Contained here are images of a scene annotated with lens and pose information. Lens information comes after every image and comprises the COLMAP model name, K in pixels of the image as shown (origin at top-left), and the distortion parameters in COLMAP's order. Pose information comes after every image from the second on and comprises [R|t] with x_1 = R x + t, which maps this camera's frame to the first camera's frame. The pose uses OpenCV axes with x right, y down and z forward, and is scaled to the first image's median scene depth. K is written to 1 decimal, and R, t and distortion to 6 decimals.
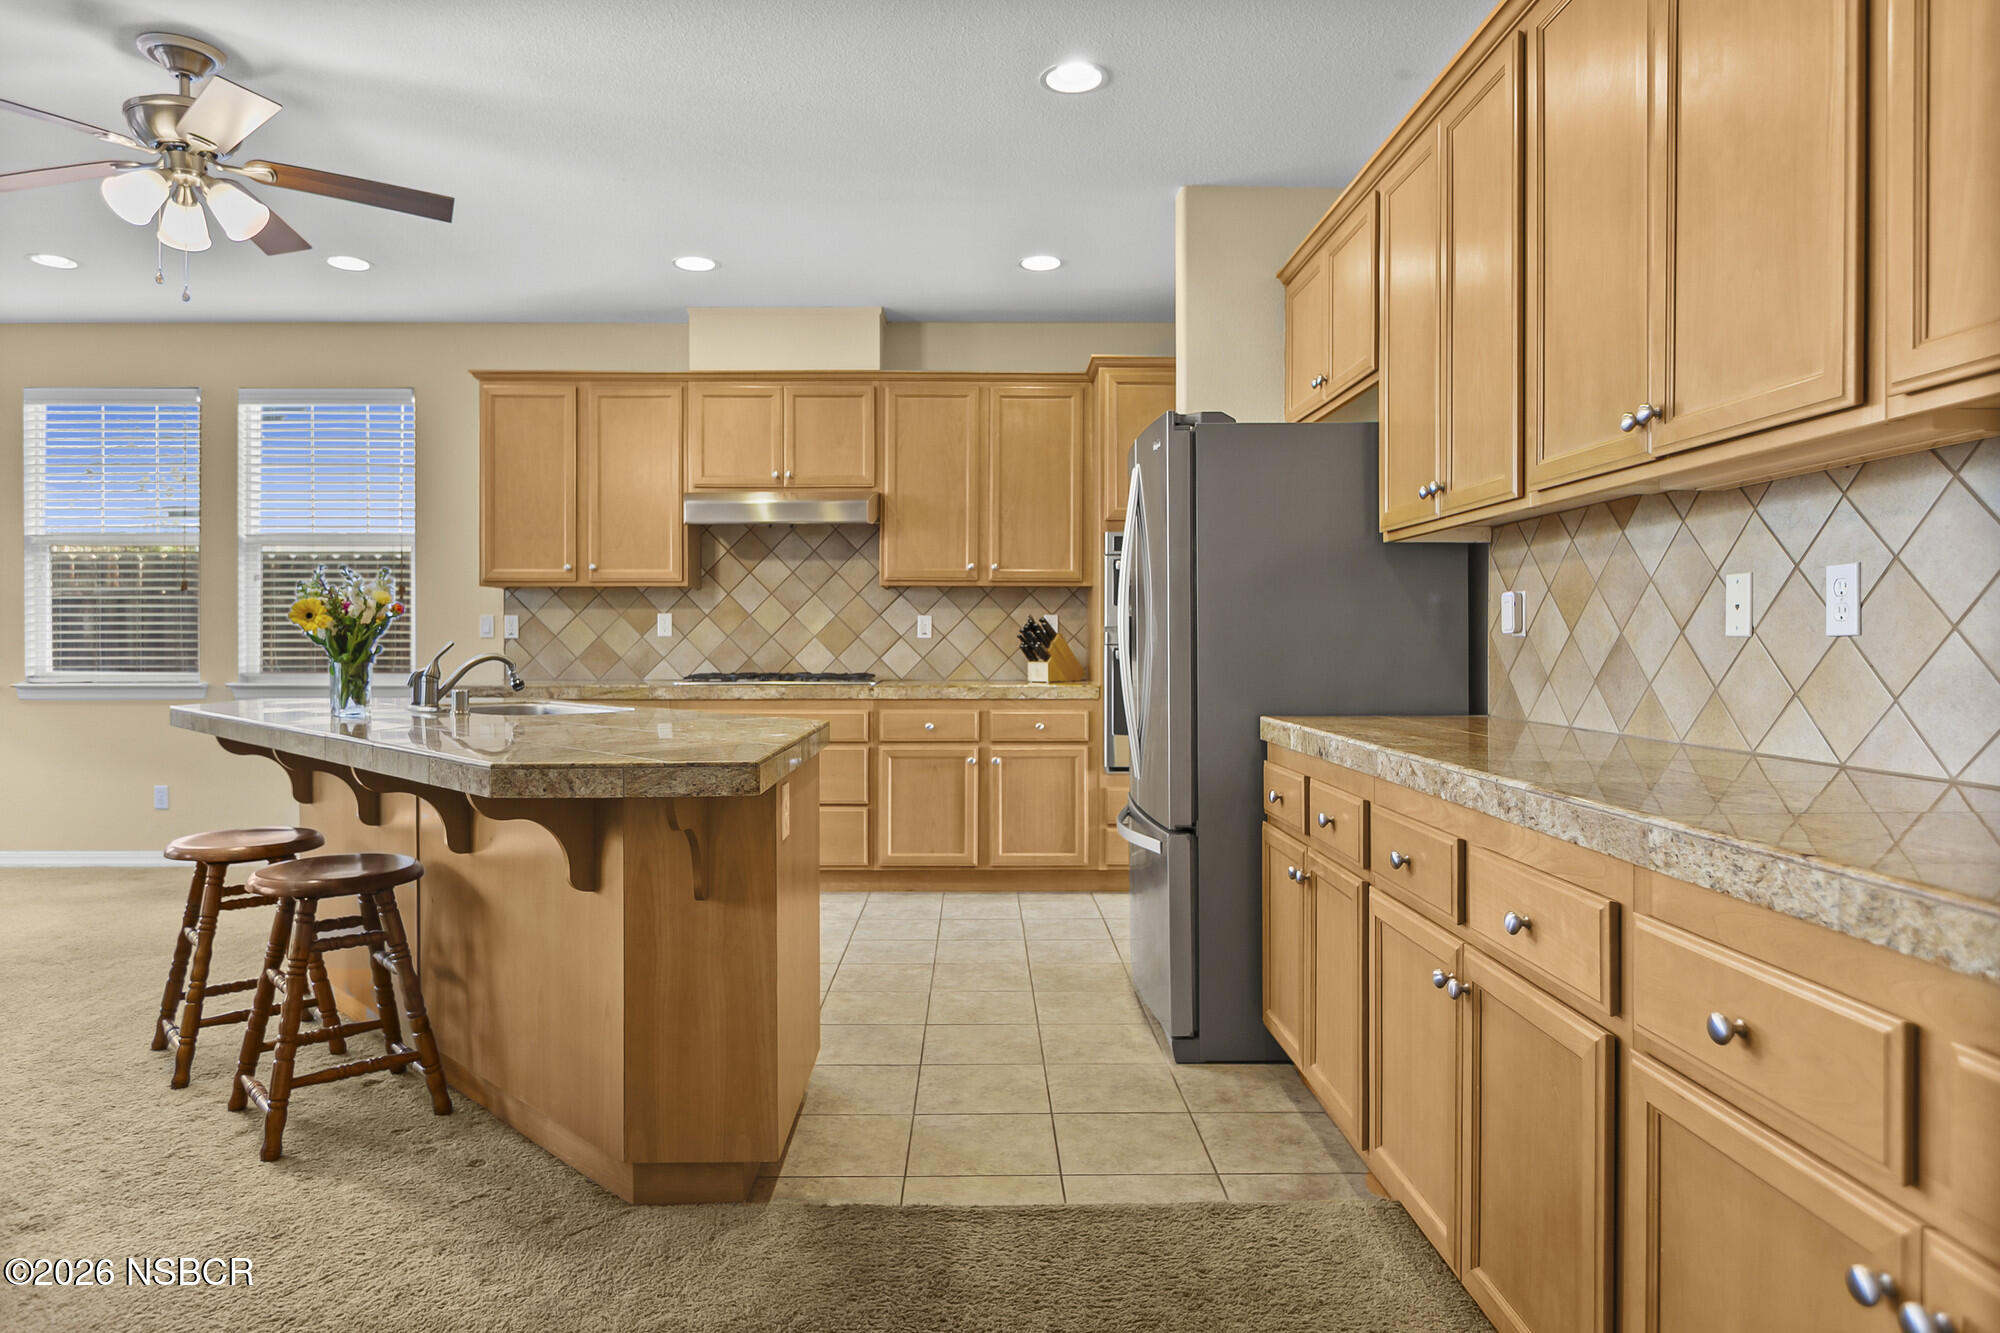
lens RADIAL K [[1207.0, 0, 986.3], [0, 1207.0, 652.2], [0, 0, 1]] dist [0.003753, 0.004014]
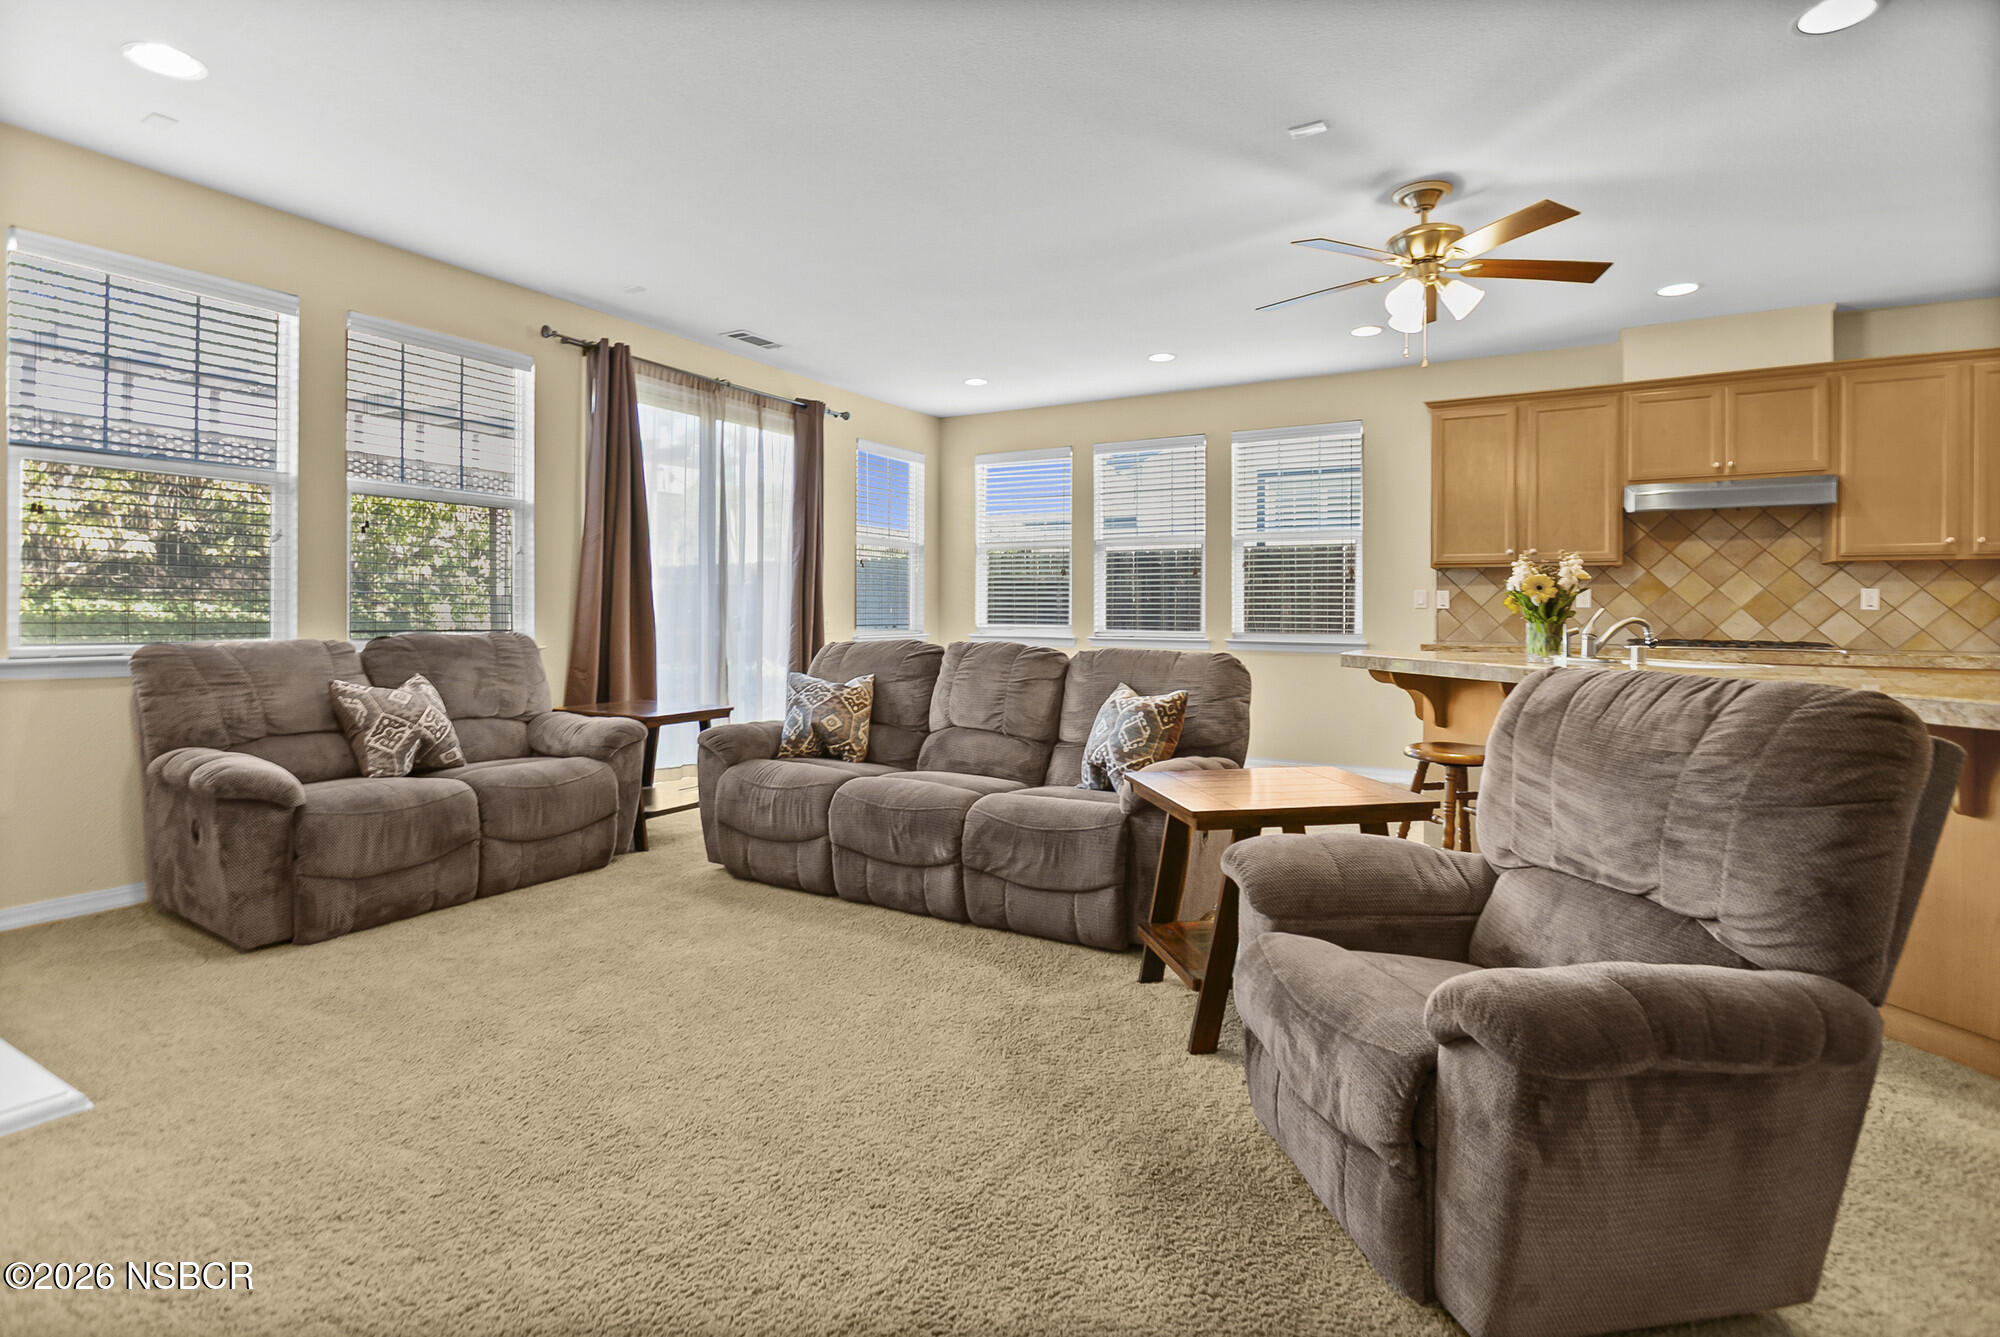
lens RADIAL K [[966.6, 0, 991.8], [0, 966.6, 612.8], [0, 0, 1]] dist [0.001414, -0.001519]
pose [[0.847638, 0.007826, -0.530518, -0.255004], [-0.014581, 0.999857, -0.008548, 0.009034], [0.530375, 0.014981, 0.847631, -0.122739]]
